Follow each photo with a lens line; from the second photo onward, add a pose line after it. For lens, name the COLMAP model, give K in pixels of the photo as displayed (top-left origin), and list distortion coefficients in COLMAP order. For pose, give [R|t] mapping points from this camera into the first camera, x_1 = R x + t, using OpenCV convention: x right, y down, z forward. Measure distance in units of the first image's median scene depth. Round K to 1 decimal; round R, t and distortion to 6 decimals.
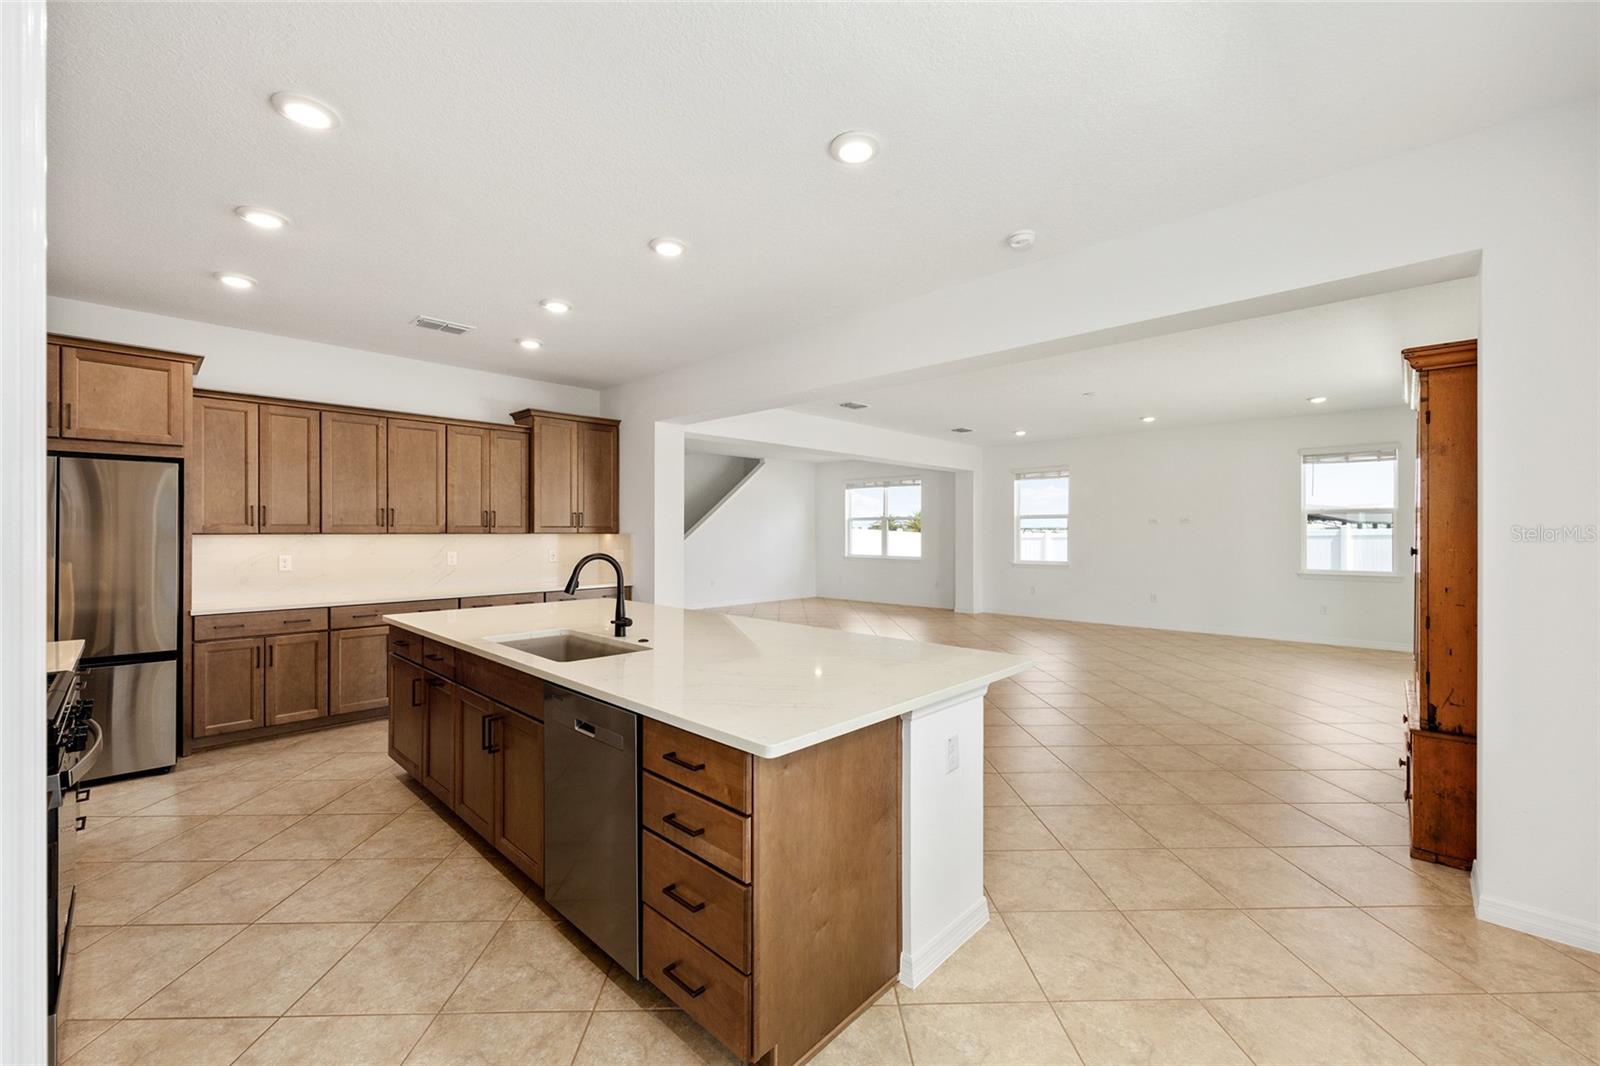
lens RADIAL K [[645.3, 0, 799.2], [0, 645.3, 528.9], [0, 0, 1]] dist [-0.001859, 0.000762]
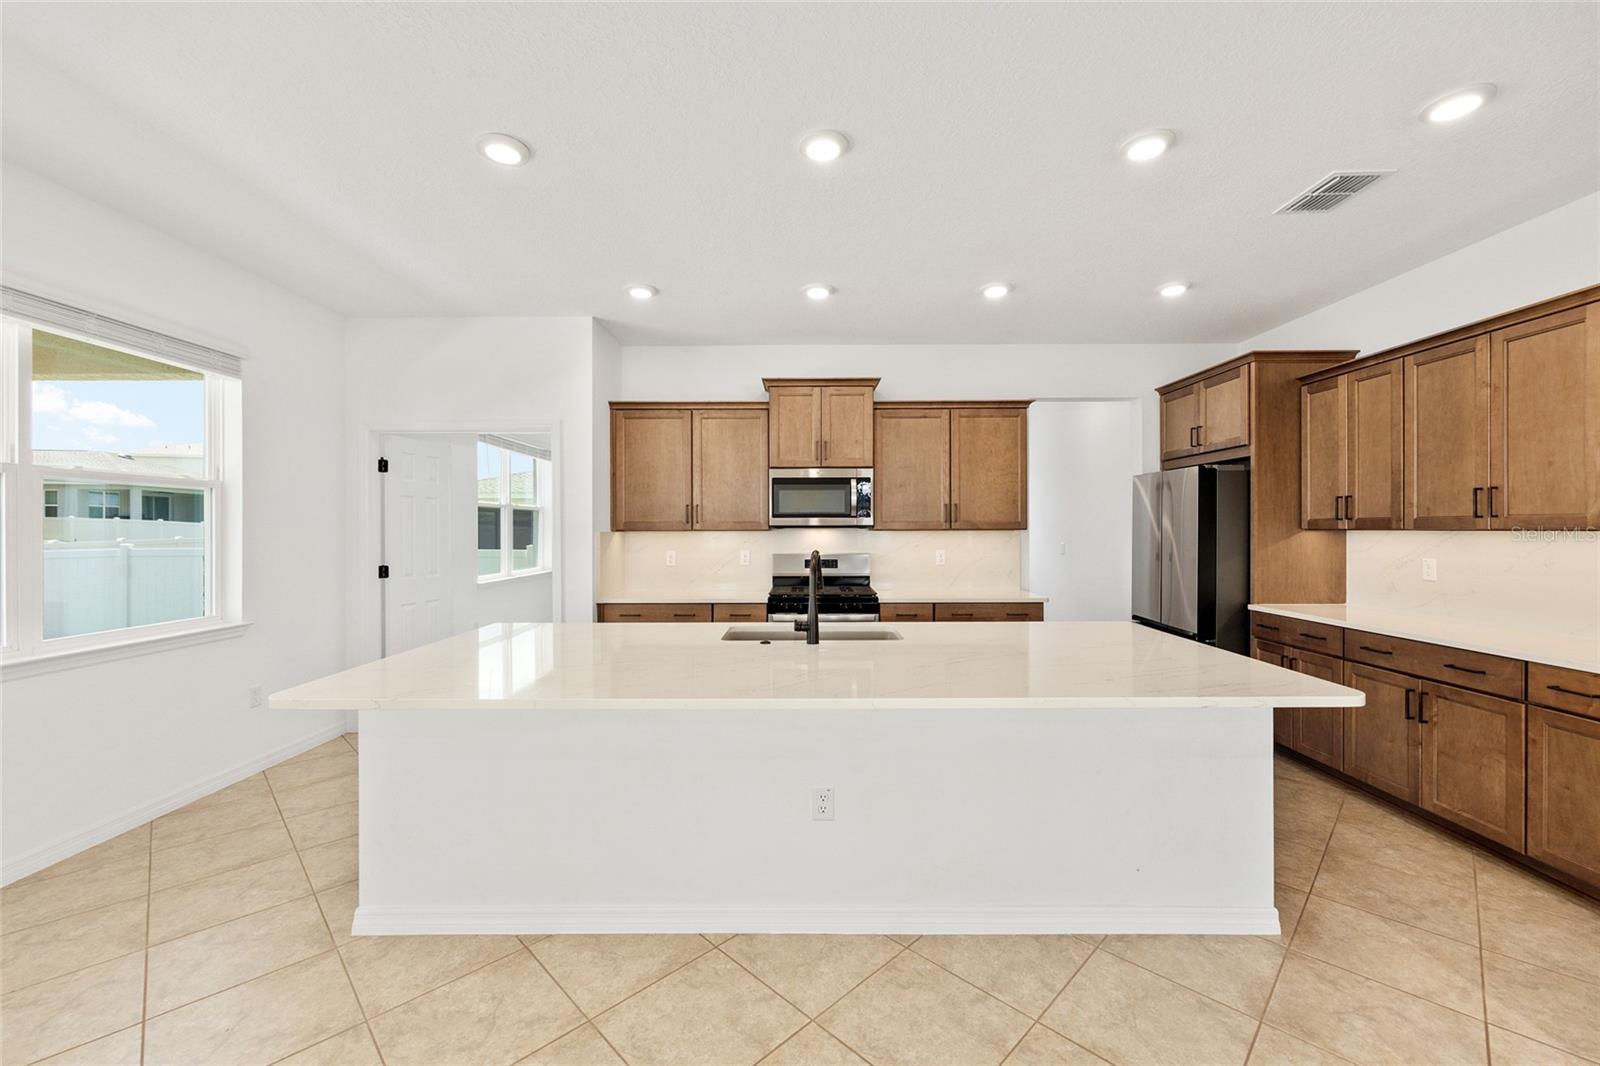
lens RADIAL K [[645.3, 0, 803.2], [0, 645.3, 530.9], [0, 0, 1]] dist [-0.001859, 0.000762]
pose [[-0.724489, 0.003385, -0.689279, 0.185515], [0.005541, 0.999984, -0.000913, 0.004499], [0.689265, -0.004481, -0.724496, 0.855200]]
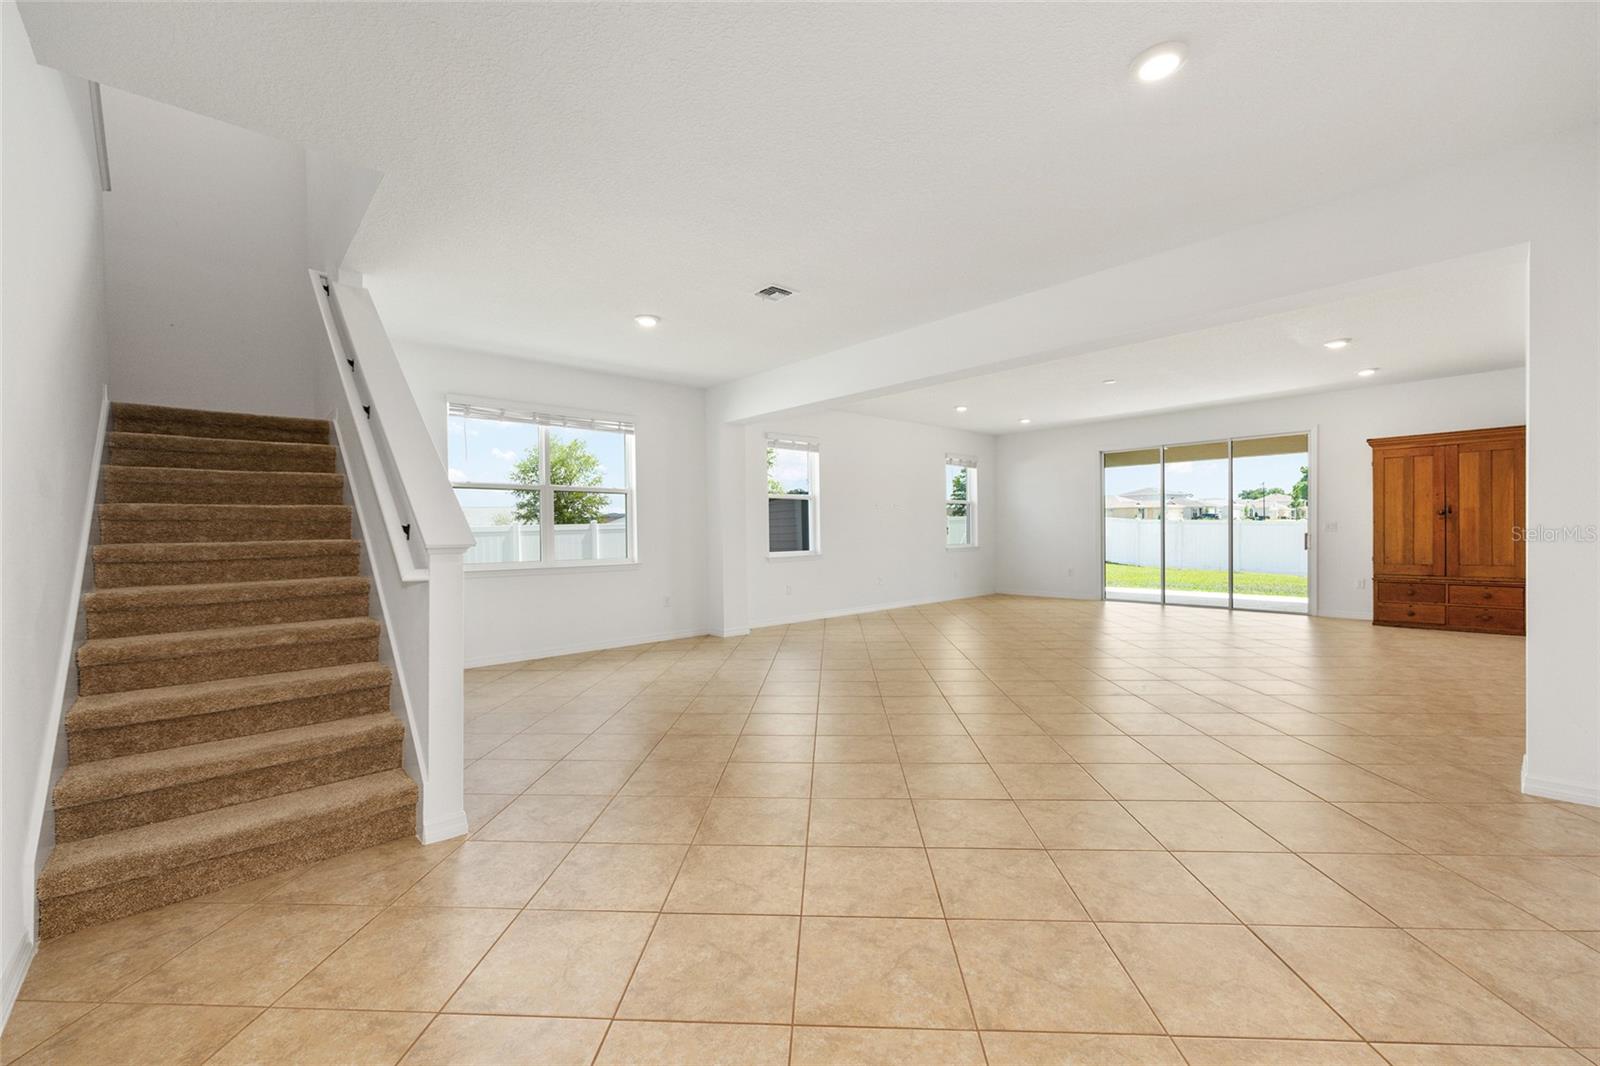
lens RADIAL K [[645.3, 0, 802.0], [0, 645.3, 543.7], [0, 0, 1]] dist [-0.001859, 0.000762]
pose [[0.070947, -0.022364, 0.997229, -0.769334], [0.009550, 0.999718, 0.021741, 0.040211], [-0.997434, 0.007981, 0.071141, 1.668379]]
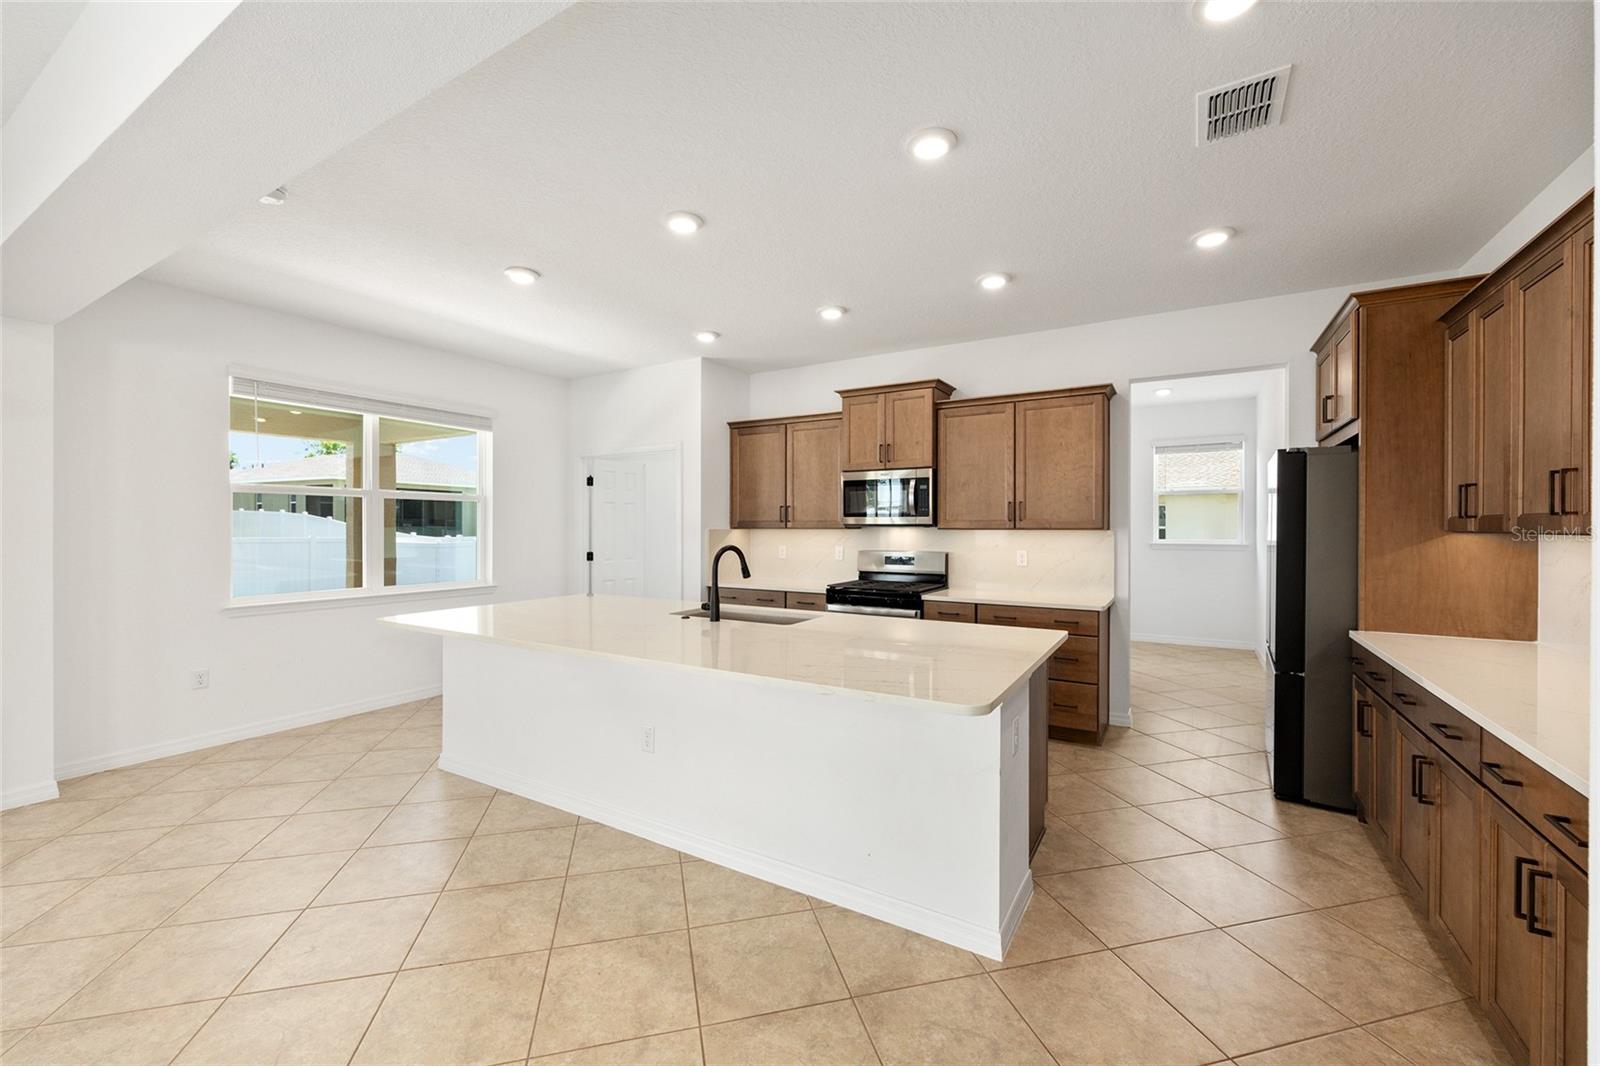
lens RADIAL K [[645.3, 0, 800.6], [0, 645.3, 527.0], [0, 0, 1]] dist [-0.001859, 0.000762]
pose [[-0.975612, -0.002533, -0.219486, -0.091195], [-0.001560, 0.999988, -0.004609, 0.005022], [0.219495, -0.004154, -0.975605, 1.096125]]
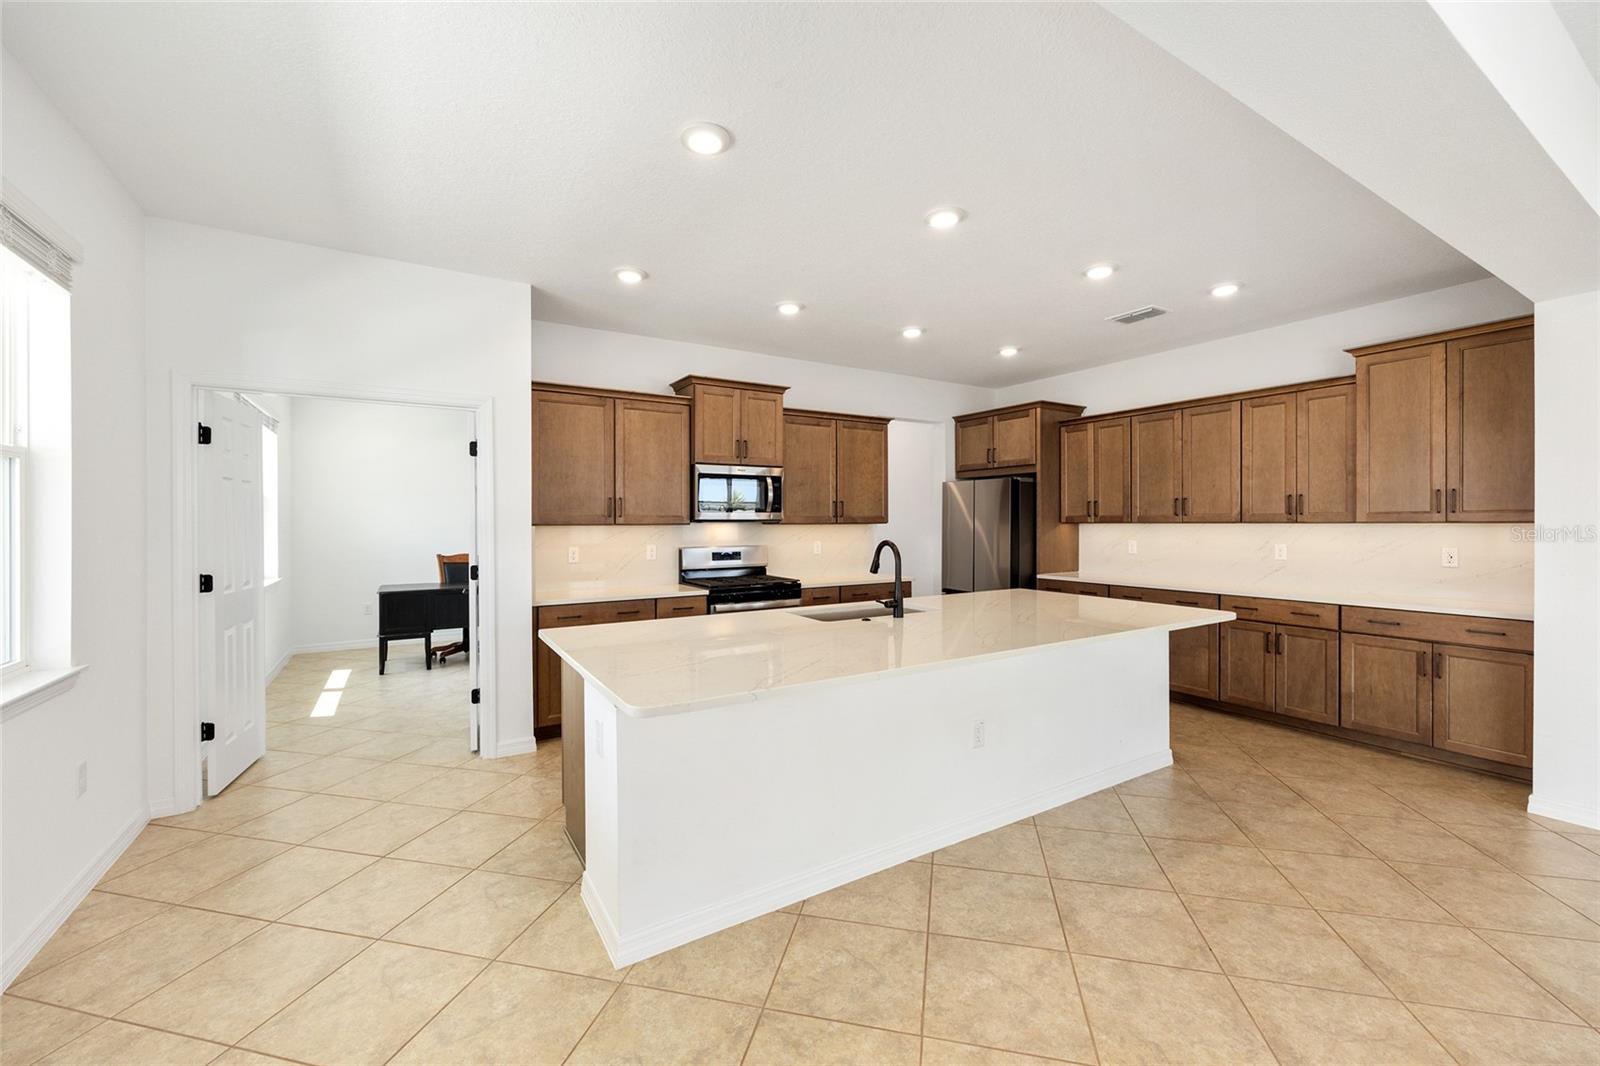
lens RADIAL K [[645.3, 0, 806.9], [0, 645.3, 525.9], [0, 0, 1]] dist [-0.001859, 0.000762]
pose [[-0.245979, 0.005140, -0.969261, 0.424565], [0.008450, 0.999959, 0.003158, 0.003468], [0.969238, -0.007413, -0.246013, 0.581696]]
